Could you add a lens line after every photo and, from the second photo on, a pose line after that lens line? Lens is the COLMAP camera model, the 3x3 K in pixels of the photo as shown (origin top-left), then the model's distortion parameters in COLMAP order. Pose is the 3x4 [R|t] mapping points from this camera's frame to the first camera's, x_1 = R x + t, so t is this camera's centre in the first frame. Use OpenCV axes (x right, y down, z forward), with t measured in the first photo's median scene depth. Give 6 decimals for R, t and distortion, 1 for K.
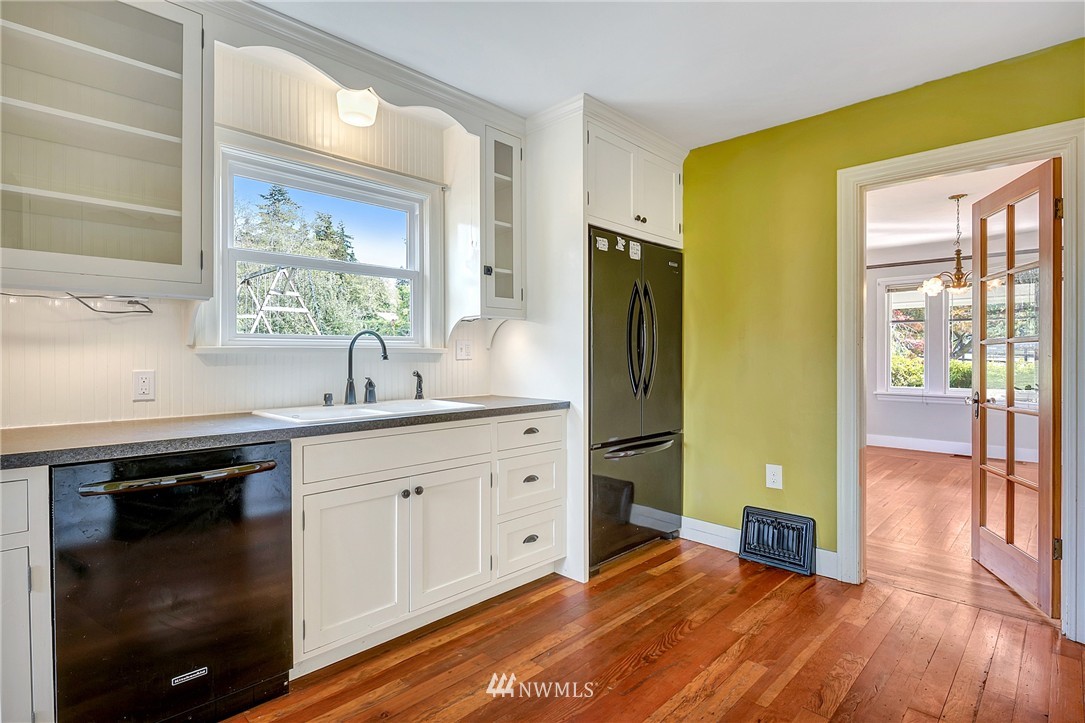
lens RADIAL K [[539.5, 0, 537.7], [0, 539.5, 357.9], [0, 0, 1]] dist [0.000667, 0.000118]
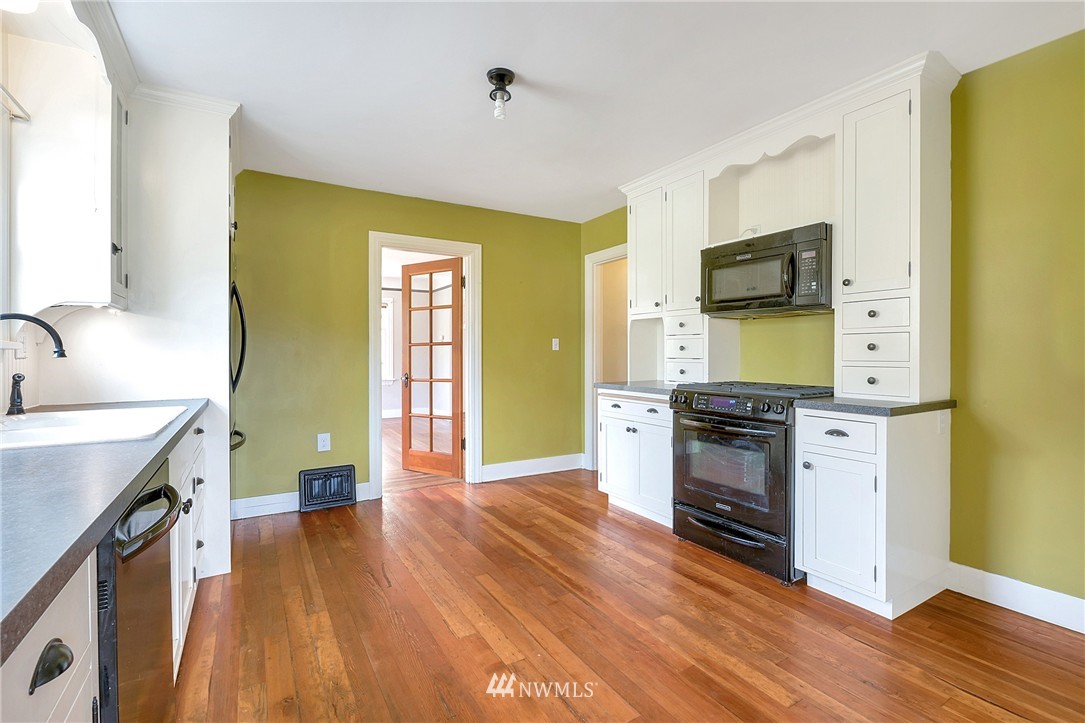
lens RADIAL K [[491.3, 0, 541.4], [0, 491.3, 353.6], [0, 0, 1]] dist [-0.005875, -0.000918]
pose [[0.248077, -0.002065, 0.968738, -0.758228], [0.009543, 0.999954, -0.000312, 0.005053], [-0.968693, 0.009322, 0.248085, 0.210317]]
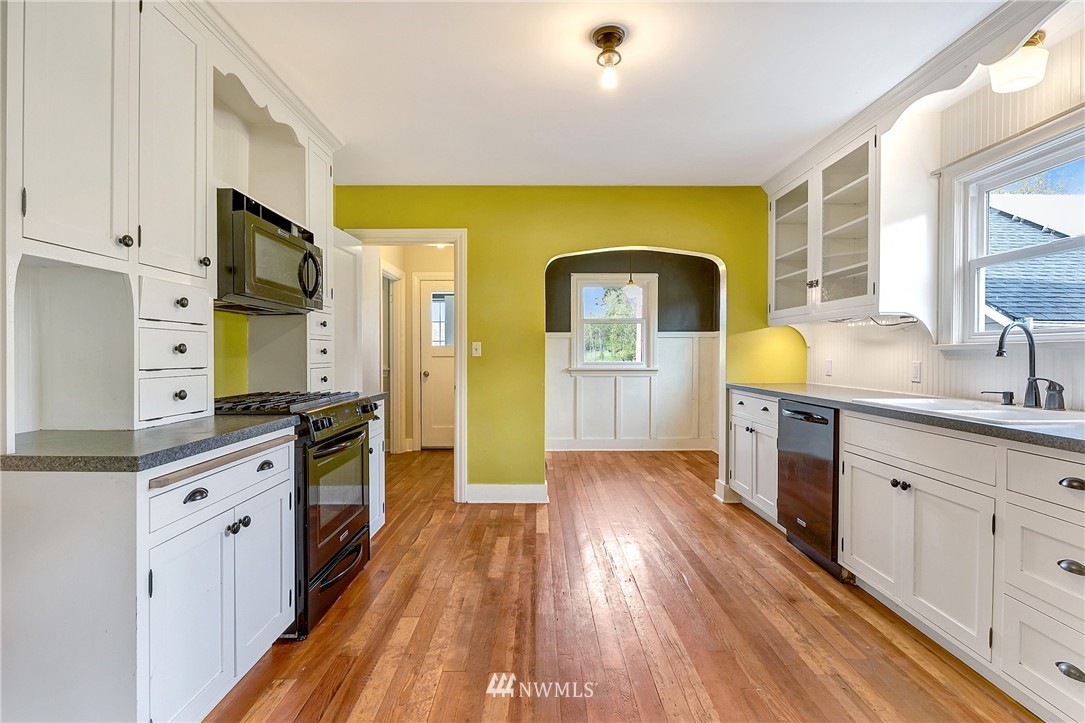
lens RADIAL K [[532.7, 0, 546.0], [0, 532.7, 359.1], [0, 0, 1]] dist [0.000414, 0.000146]
pose [[-0.696509, 0.010438, -0.717473, 0.846082], [-0.001373, 0.999873, 0.015879, -0.005233], [0.717547, 0.012045, -0.696406, 1.071759]]
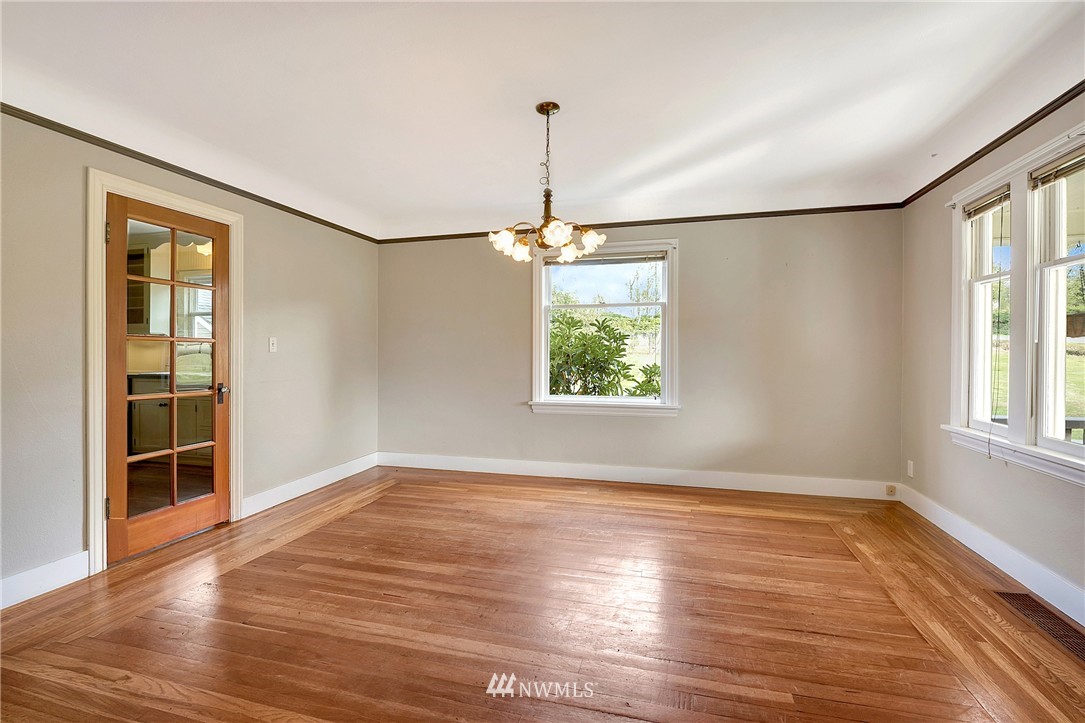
lens RADIAL K [[491.3, 0, 539.8], [0, 491.3, 356.9], [0, 0, 1]] dist [-0.005875, -0.000918]
pose [[0.487688, 0.006059, -0.872997, 2.320652], [-0.008208, 0.999964, 0.002355, 0.002739], [0.872979, 0.006017, 0.487720, 1.248256]]
